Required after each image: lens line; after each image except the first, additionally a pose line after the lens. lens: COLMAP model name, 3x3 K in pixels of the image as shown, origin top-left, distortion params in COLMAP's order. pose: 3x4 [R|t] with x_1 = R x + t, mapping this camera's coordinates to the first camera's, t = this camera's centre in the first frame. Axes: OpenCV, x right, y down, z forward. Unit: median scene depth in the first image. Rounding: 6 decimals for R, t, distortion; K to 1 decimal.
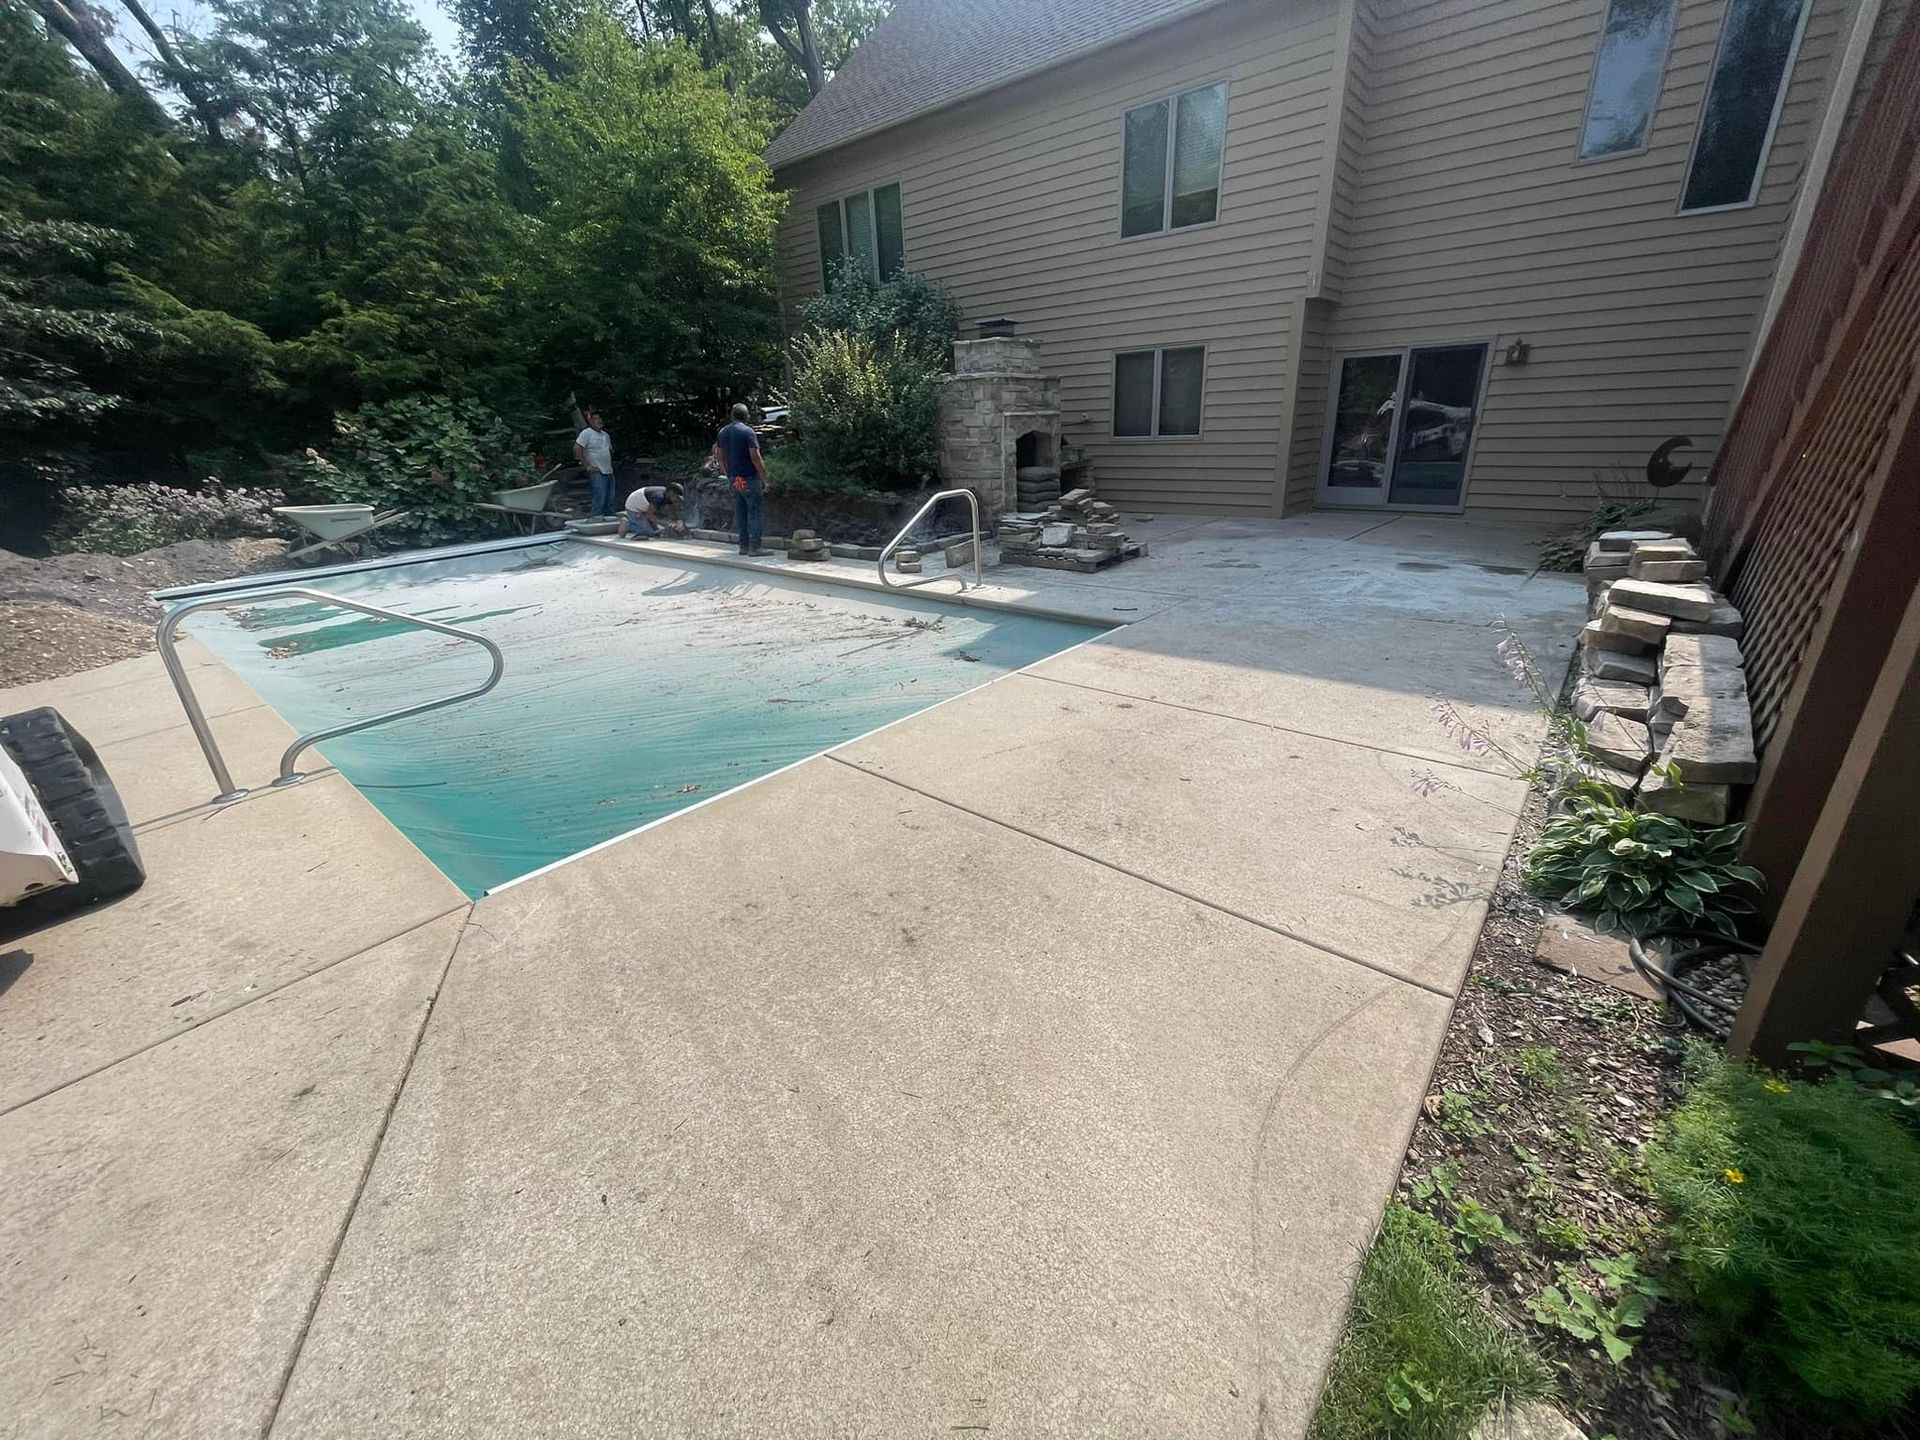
lens RADIAL K [[769.3, 0, 956.3], [0, 769.3, 712.0], [0, 0, 1]] dist [0.000529, 0.000207]
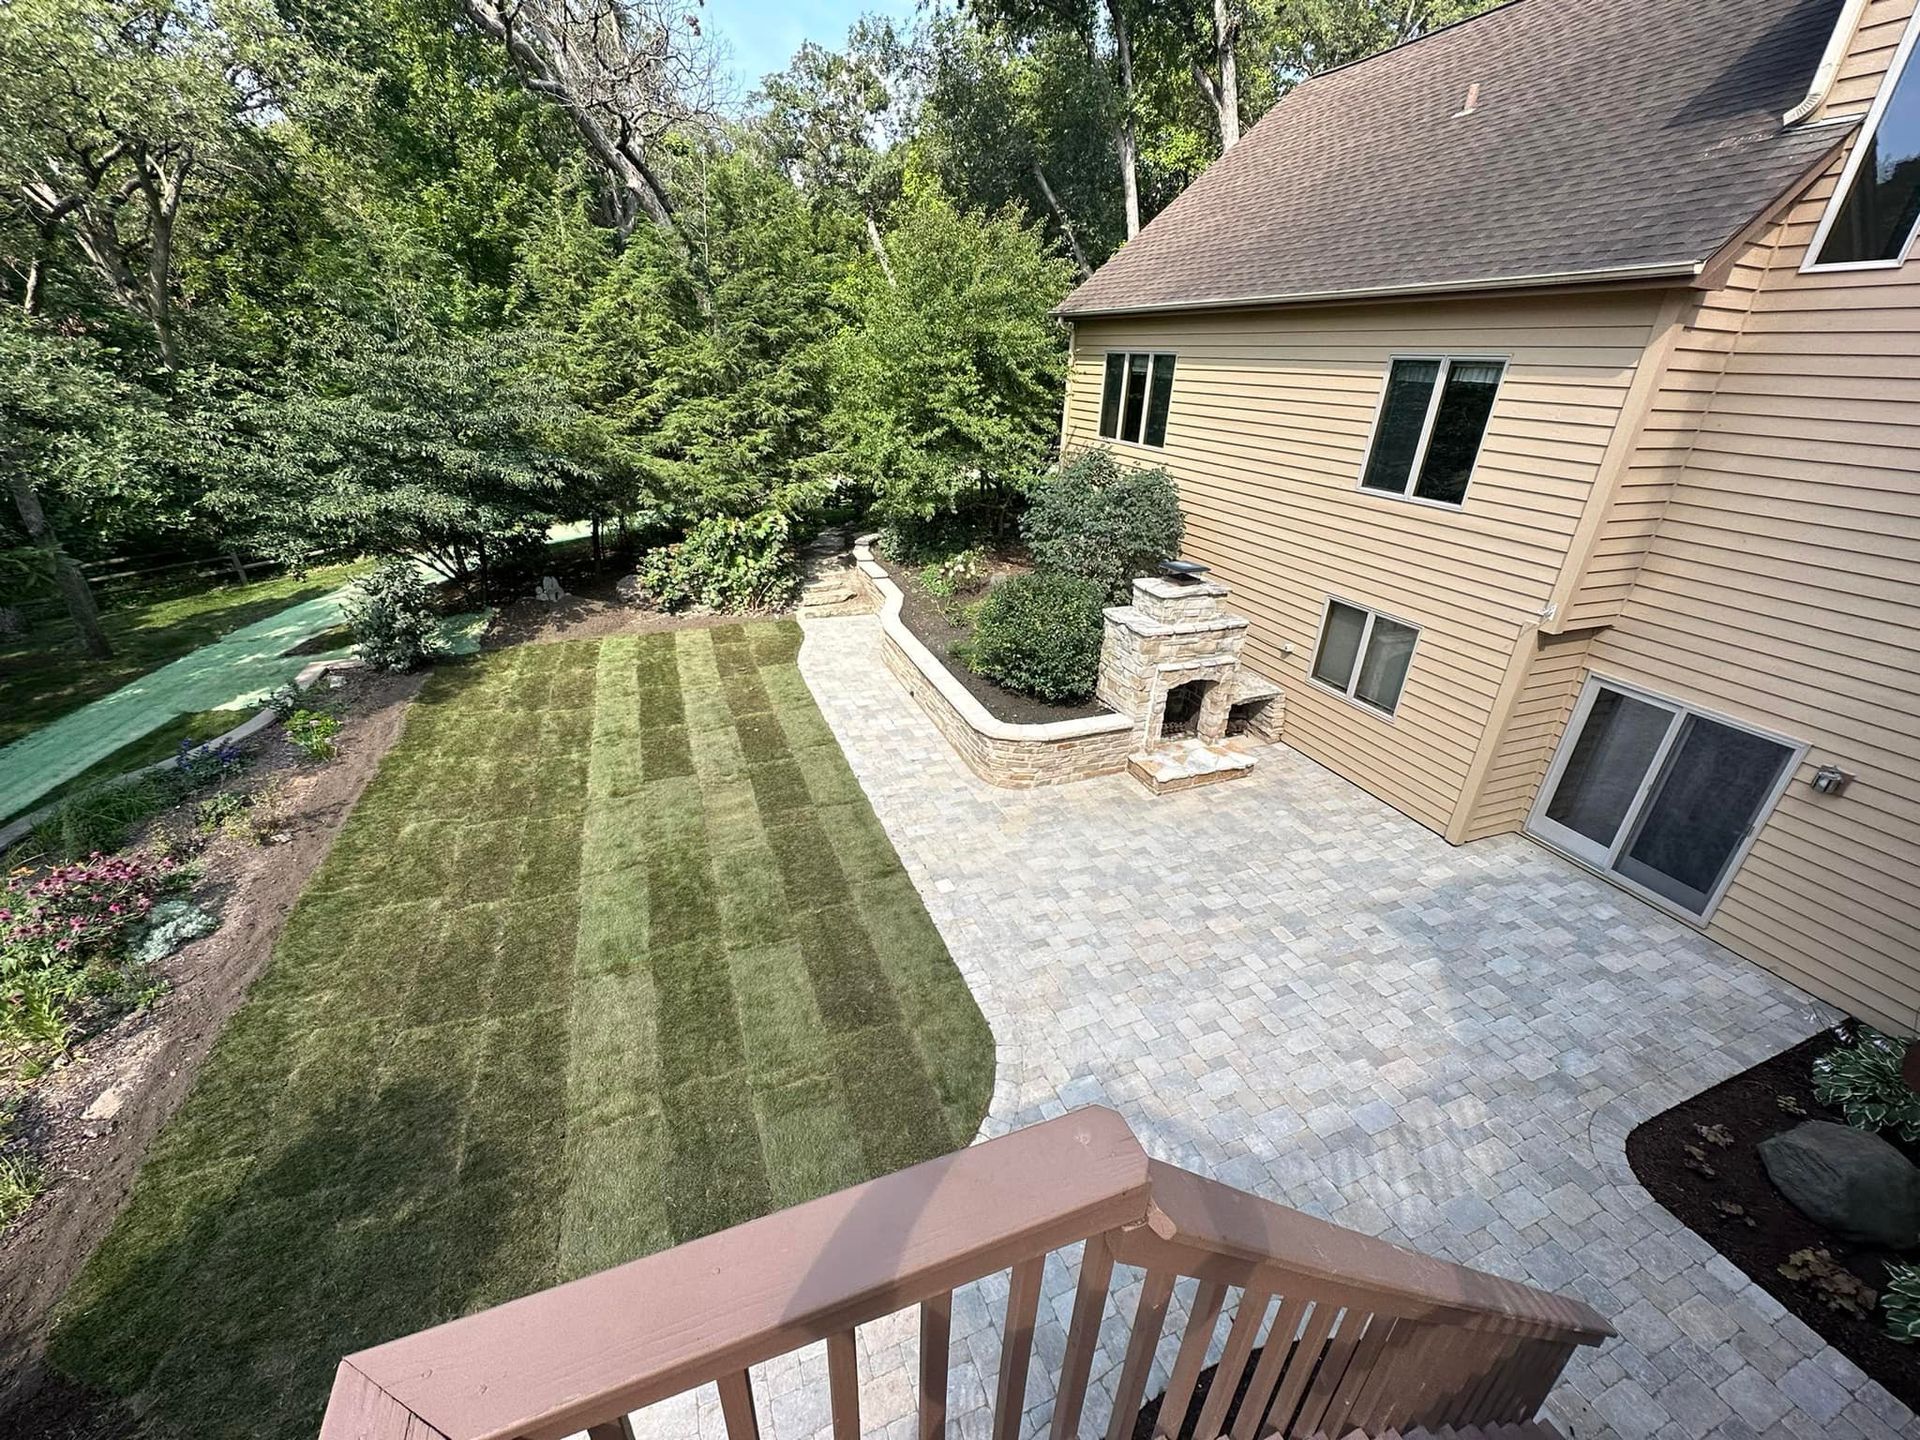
lens RADIAL K [[769.3, 0, 956.3], [0, 769.3, 712.0], [0, 0, 1]] dist [0.000529, 0.000207]
pose [[0.879778, 0.263956, -0.395370, 0.236345], [-0.234671, 0.964429, 0.121678, -0.380097], [0.413424, -0.014268, 0.910427, -0.023989]]
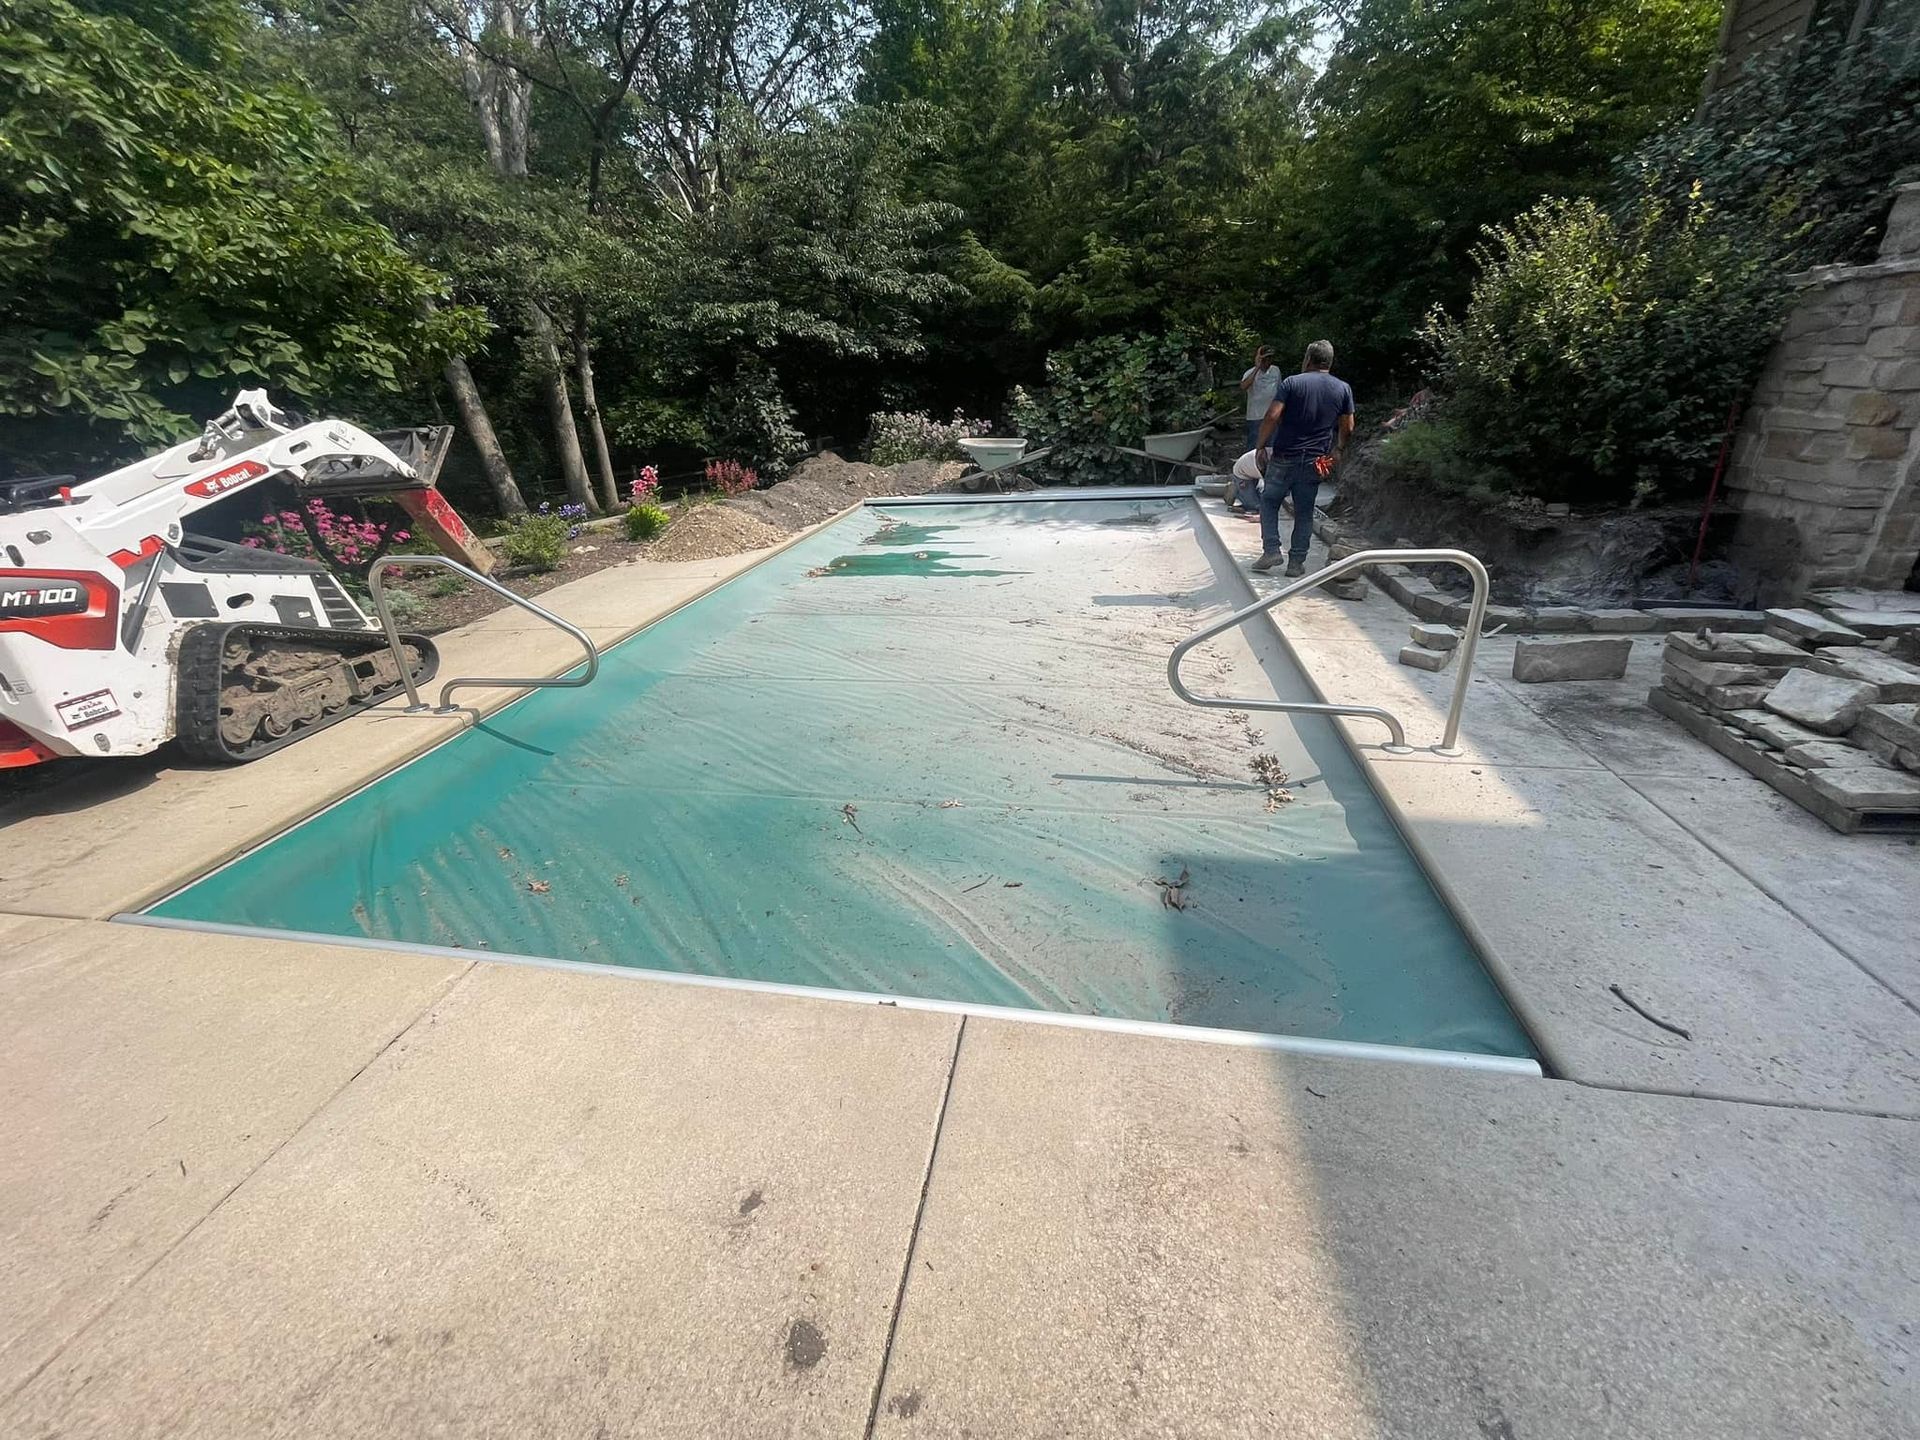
lens RADIAL K [[763.0, 0, 963.4], [0, 763.0, 724.0], [0, 0, 1]] dist [-0.000019, -0.003004]
pose [[0.511996, 0.374738, -0.772937, 0.170006], [-0.287689, 0.922664, 0.256763, -0.152706], [0.809380, 0.090904, 0.580207, 0.341315]]
